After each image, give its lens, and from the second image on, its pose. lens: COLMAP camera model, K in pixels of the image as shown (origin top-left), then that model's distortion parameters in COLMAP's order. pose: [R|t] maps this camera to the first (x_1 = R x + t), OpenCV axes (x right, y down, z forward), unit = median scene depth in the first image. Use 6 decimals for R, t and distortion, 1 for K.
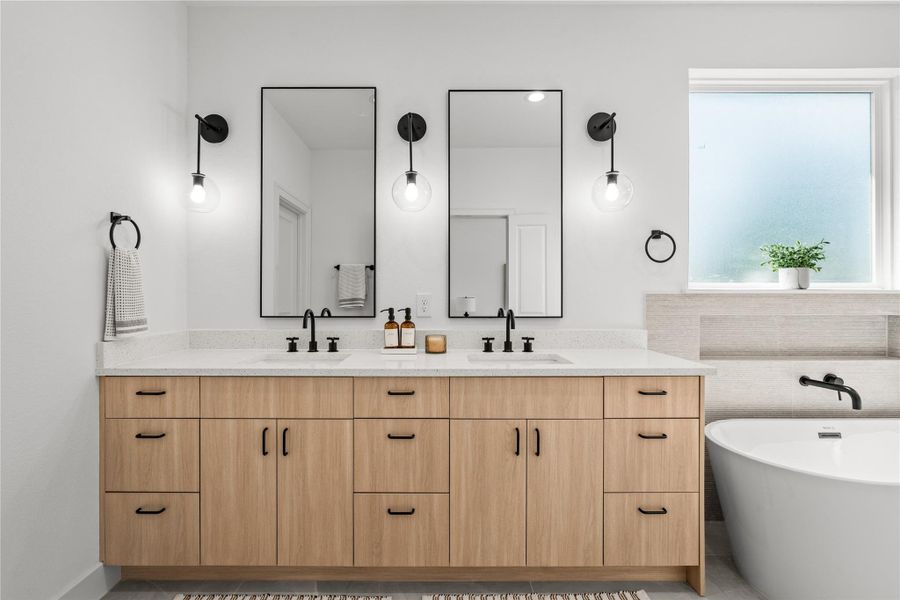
lens RADIAL K [[410.7, 0, 452.4], [0, 410.7, 296.1], [0, 0, 1]] dist [-0.003207, -0.000054]
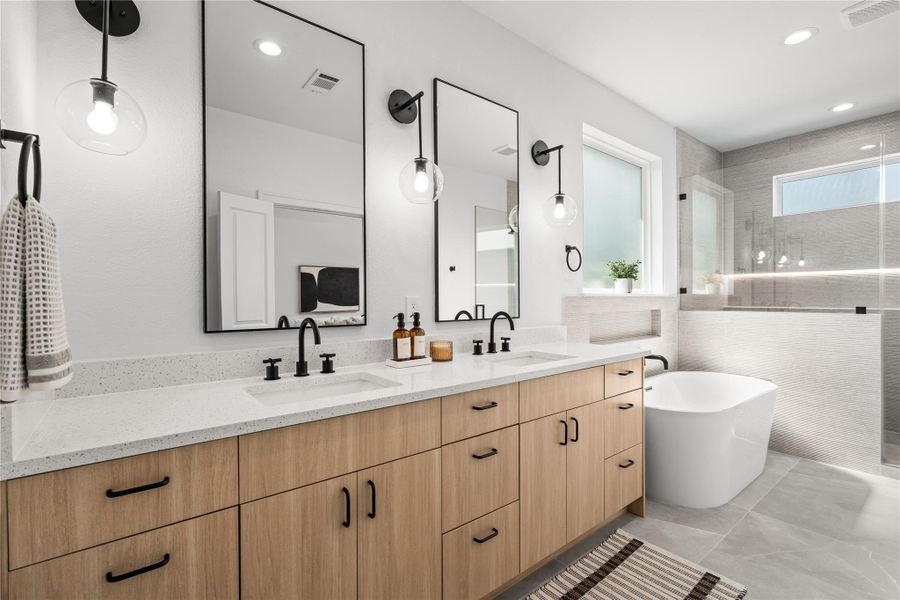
lens RADIAL K [[404.9, 0, 451.5], [0, 404.9, 298.5], [0, 0, 1]] dist [-0.002721, 0.000518]
pose [[0.784783, -0.004679, 0.619752, -0.572026], [0.003229, 0.999989, 0.003460, -0.004291], [-0.619762, -0.000714, 0.784790, 0.264924]]
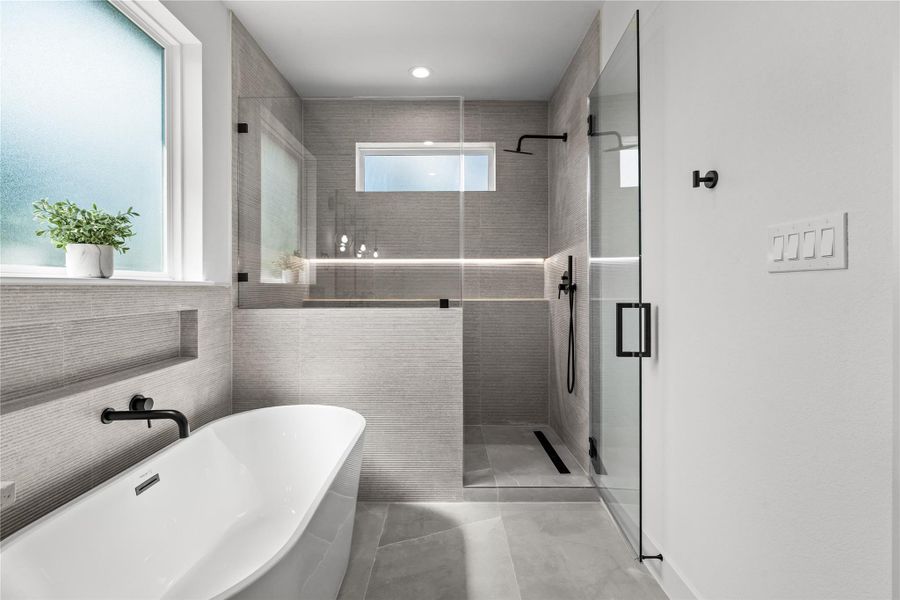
lens RADIAL K [[413.7, 0, 447.8], [0, 413.7, 285.4], [0, 0, 1]] dist [-0.002692, -0.000395]
pose [[0.000106, 0.003001, 0.999995, 0.196513], [0.001666, 0.999994, -0.003001, -0.002448], [-0.999999, 0.001666, 0.000101, 0.465460]]
